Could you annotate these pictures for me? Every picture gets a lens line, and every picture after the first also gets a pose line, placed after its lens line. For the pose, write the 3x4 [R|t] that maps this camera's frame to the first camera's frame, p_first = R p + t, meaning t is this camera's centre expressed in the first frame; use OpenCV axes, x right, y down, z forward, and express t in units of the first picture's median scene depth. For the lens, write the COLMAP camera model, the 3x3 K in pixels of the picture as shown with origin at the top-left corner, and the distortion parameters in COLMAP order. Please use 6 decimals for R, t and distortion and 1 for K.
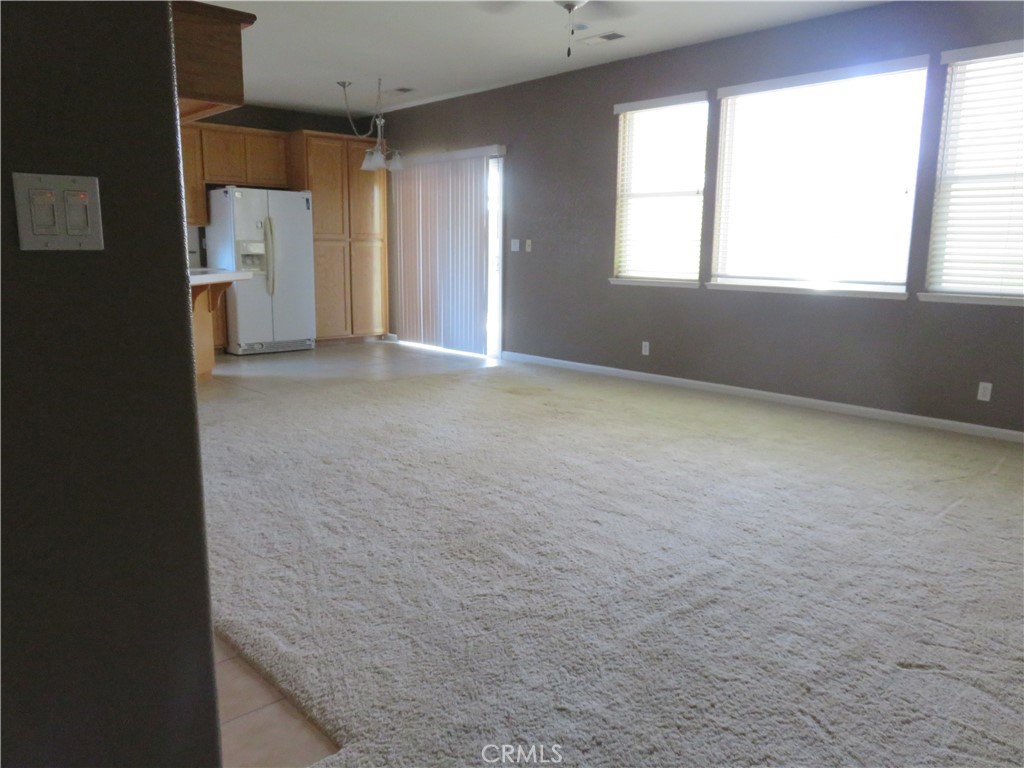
lens RADIAL K [[764.4, 0, 512.0], [0, 764.4, 384.0], [0, 0, 1]] dist [0.005196, 0.001229]
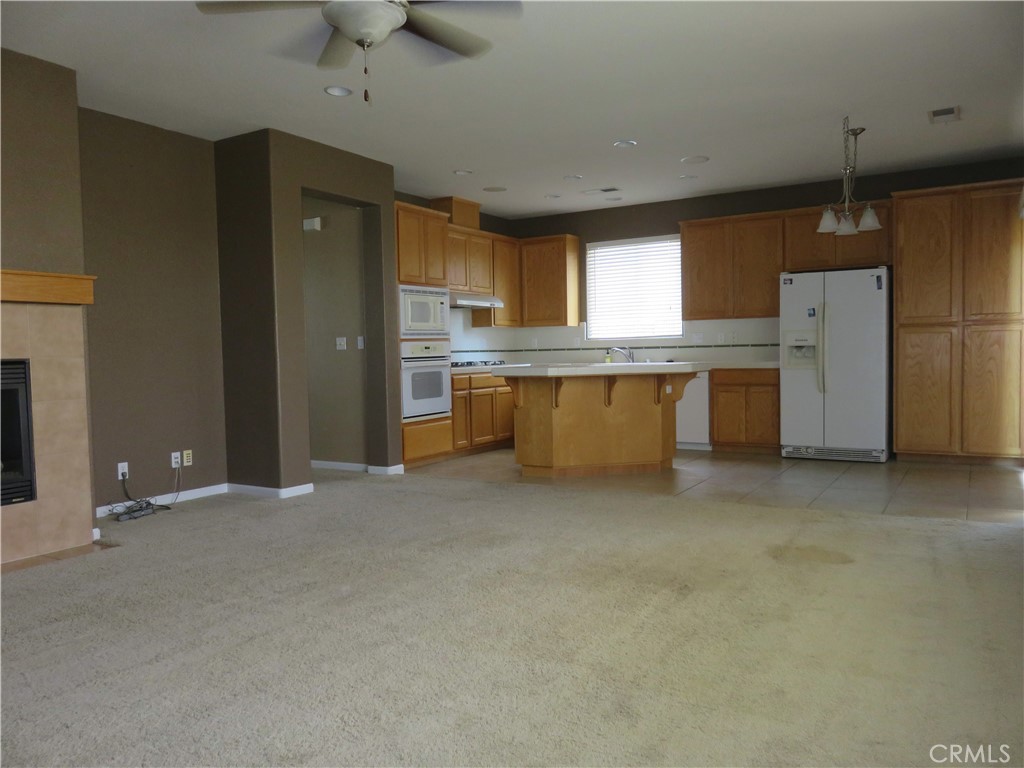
lens RADIAL K [[764.4, 0, 512.0], [0, 764.4, 384.0], [0, 0, 1]] dist [0.005196, 0.001229]
pose [[0.289785, 0.024167, -0.956787, 0.395896], [-0.142107, 0.989687, -0.018042, -0.059639], [0.946483, 0.141195, 0.290230, 0.413136]]
